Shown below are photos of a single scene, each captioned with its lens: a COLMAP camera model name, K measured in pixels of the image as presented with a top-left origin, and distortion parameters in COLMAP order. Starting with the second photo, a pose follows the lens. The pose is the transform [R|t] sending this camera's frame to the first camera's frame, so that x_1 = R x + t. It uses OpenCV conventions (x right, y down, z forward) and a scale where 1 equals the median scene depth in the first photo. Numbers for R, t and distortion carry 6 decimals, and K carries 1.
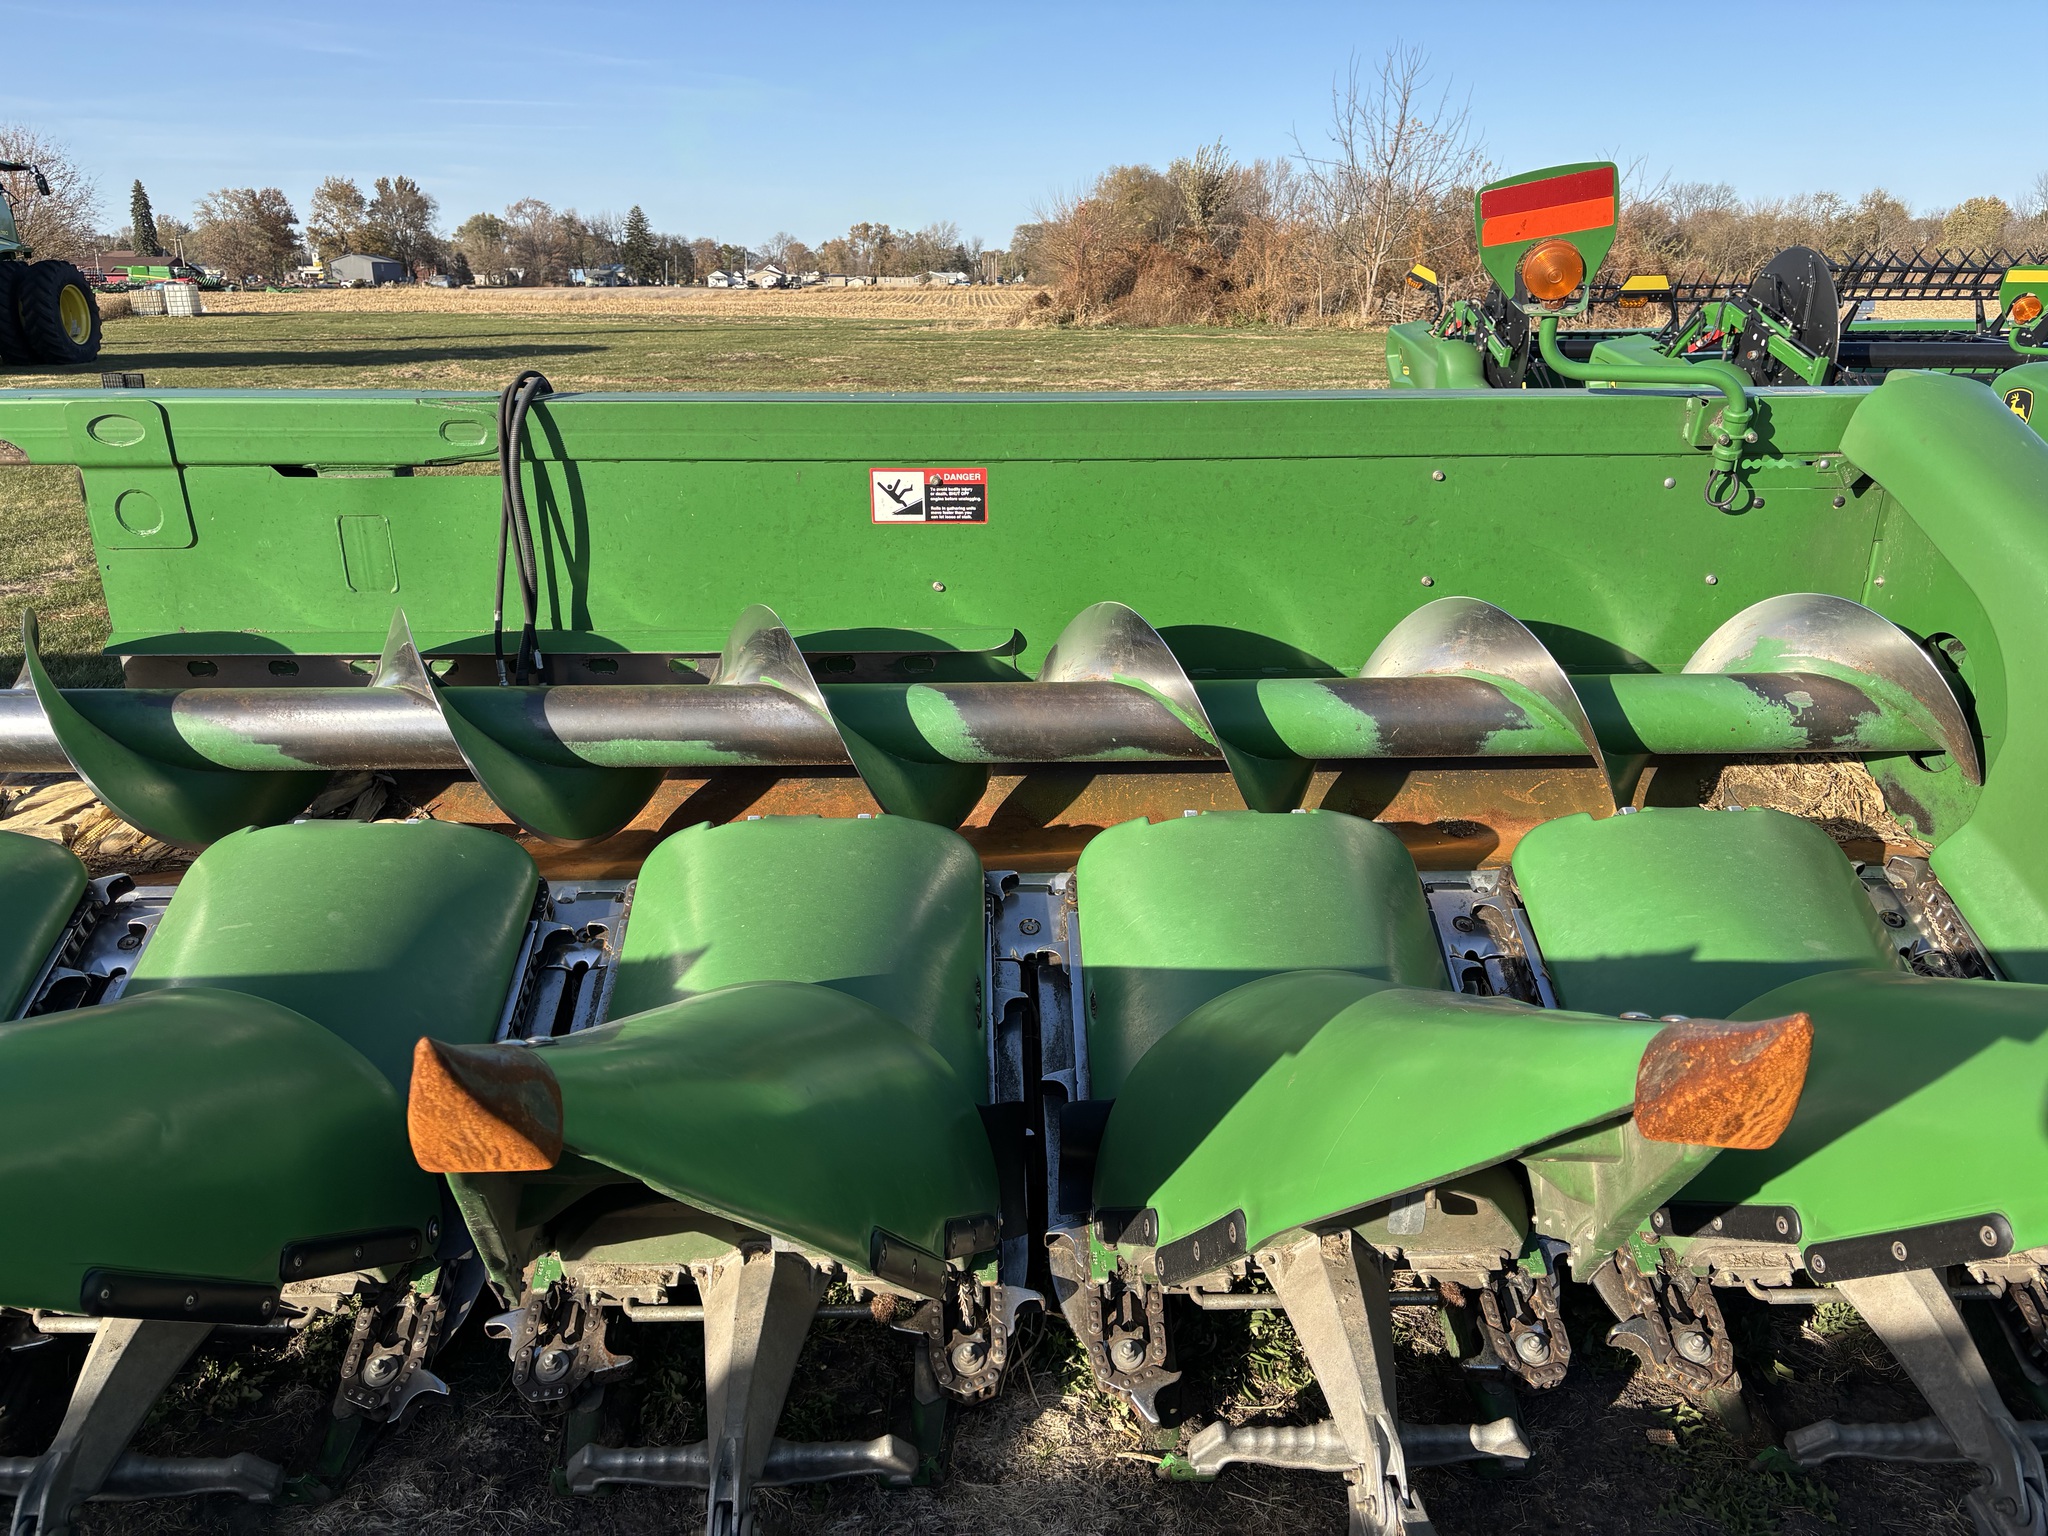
lens RADIAL K [[1569.4, 0, 1031.1], [0, 1569.4, 750.1], [0, 0, 1]] dist [0.052342, -0.047405]
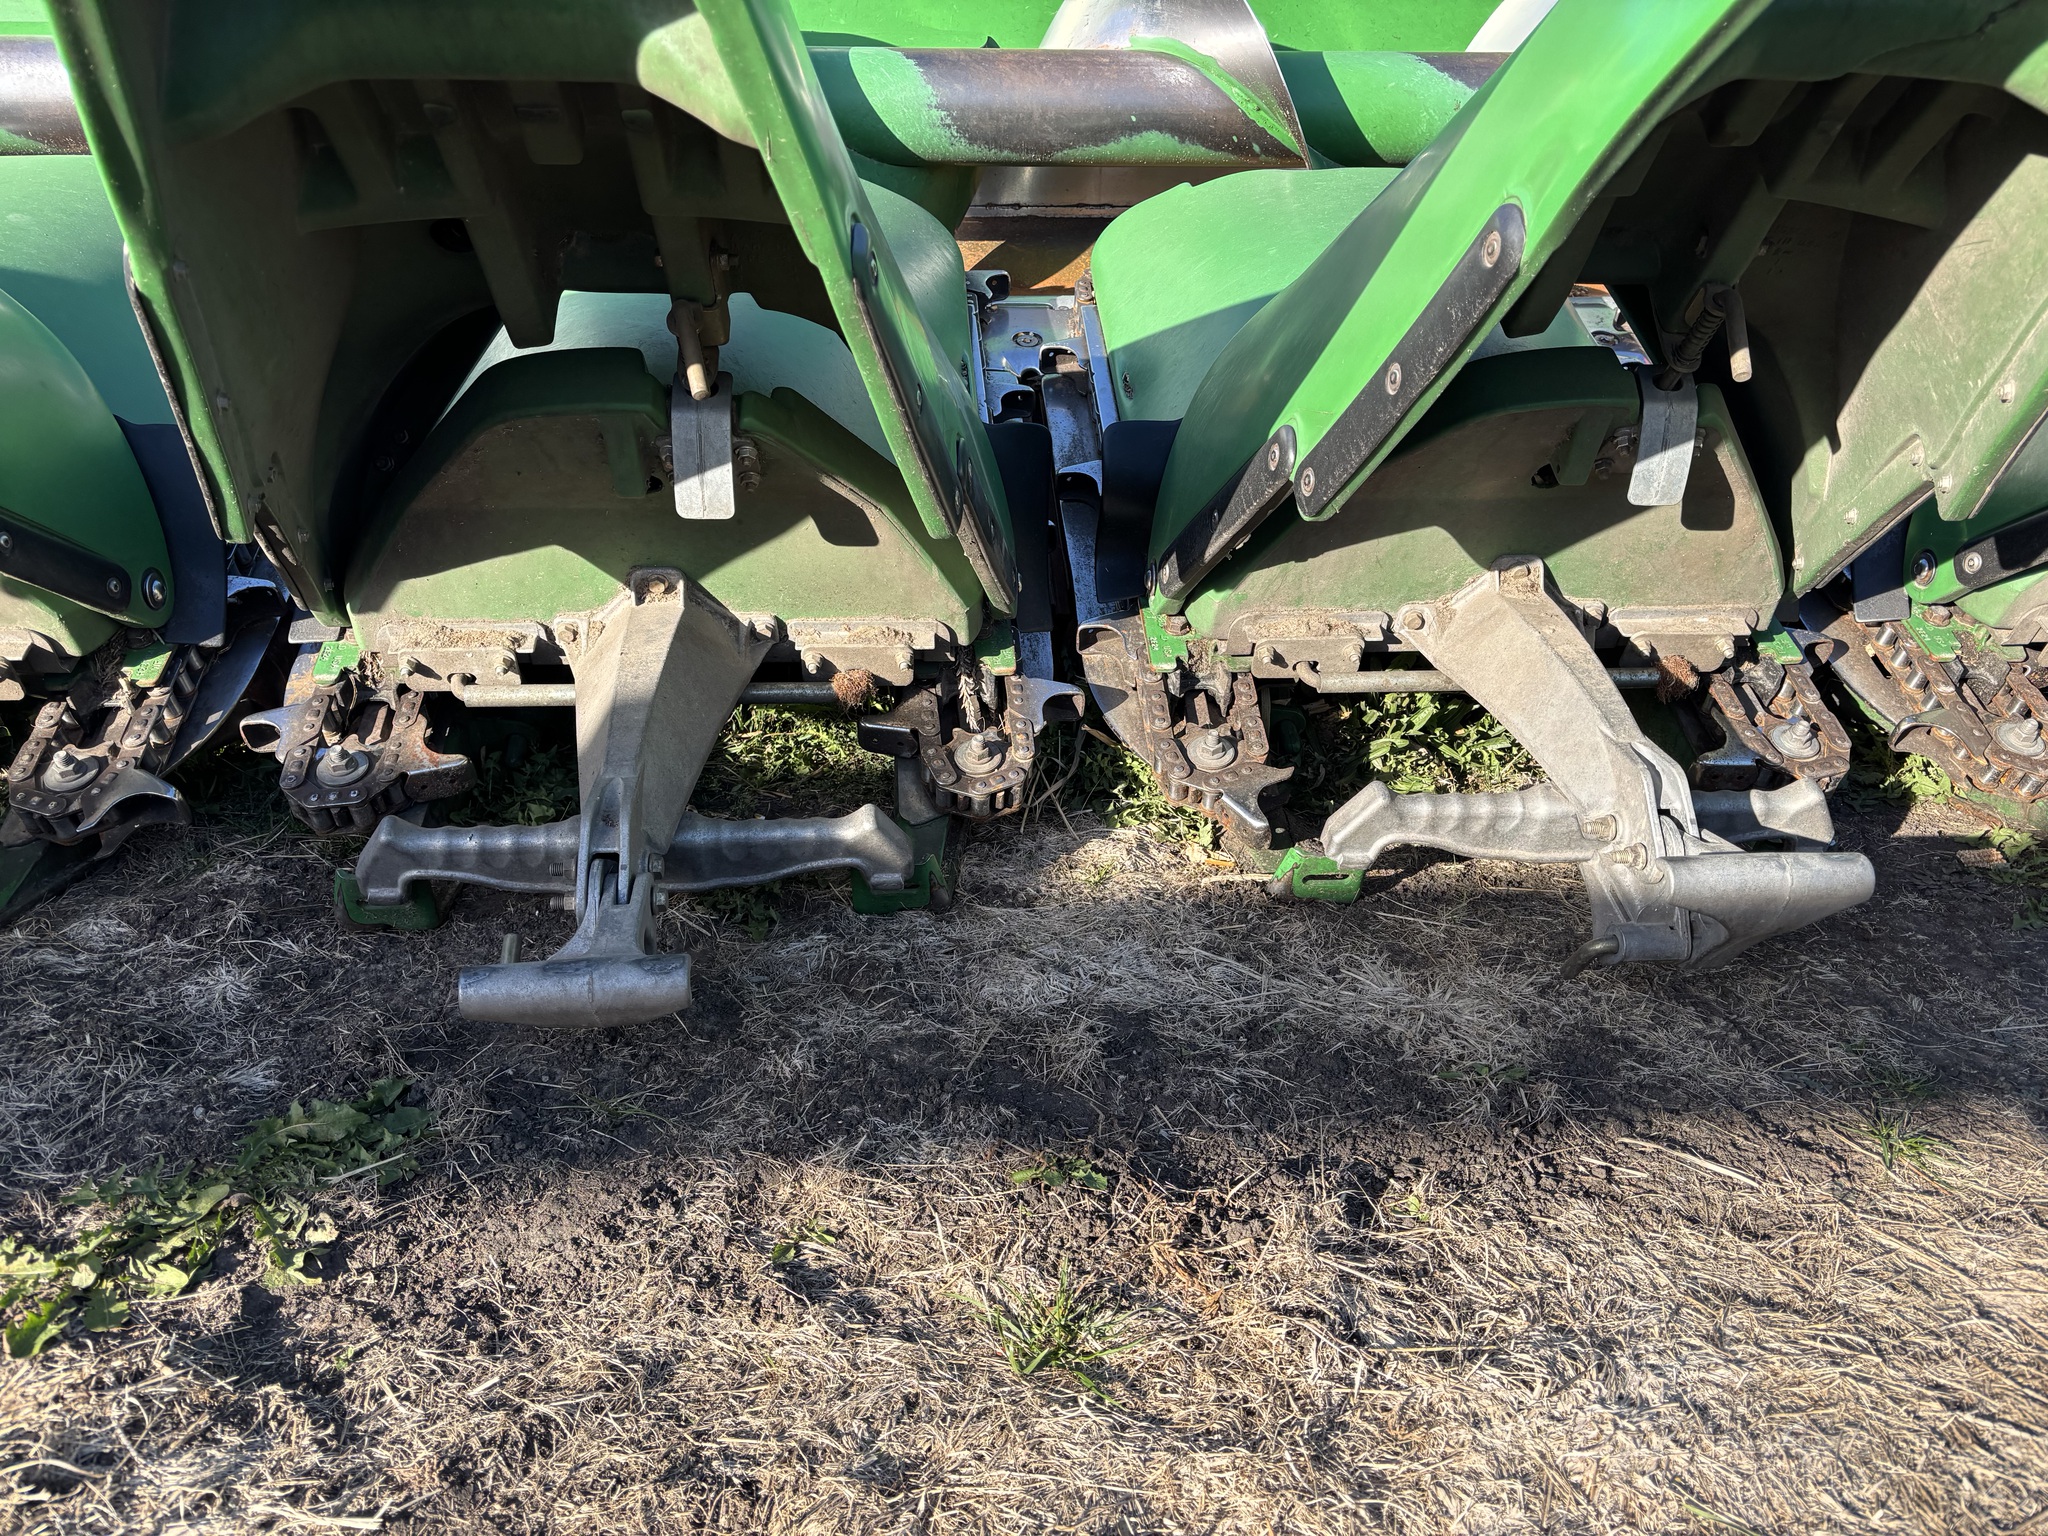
lens RADIAL K [[1569.4, 0, 1023.0], [0, 1569.4, 759.8], [0, 0, 1]] dist [0.052342, -0.047405]
pose [[0.998767, -0.009326, 0.048756, -0.050324], [0.005944, 0.997595, 0.069057, 0.321932], [-0.049283, -0.068682, 0.996421, 0.315914]]
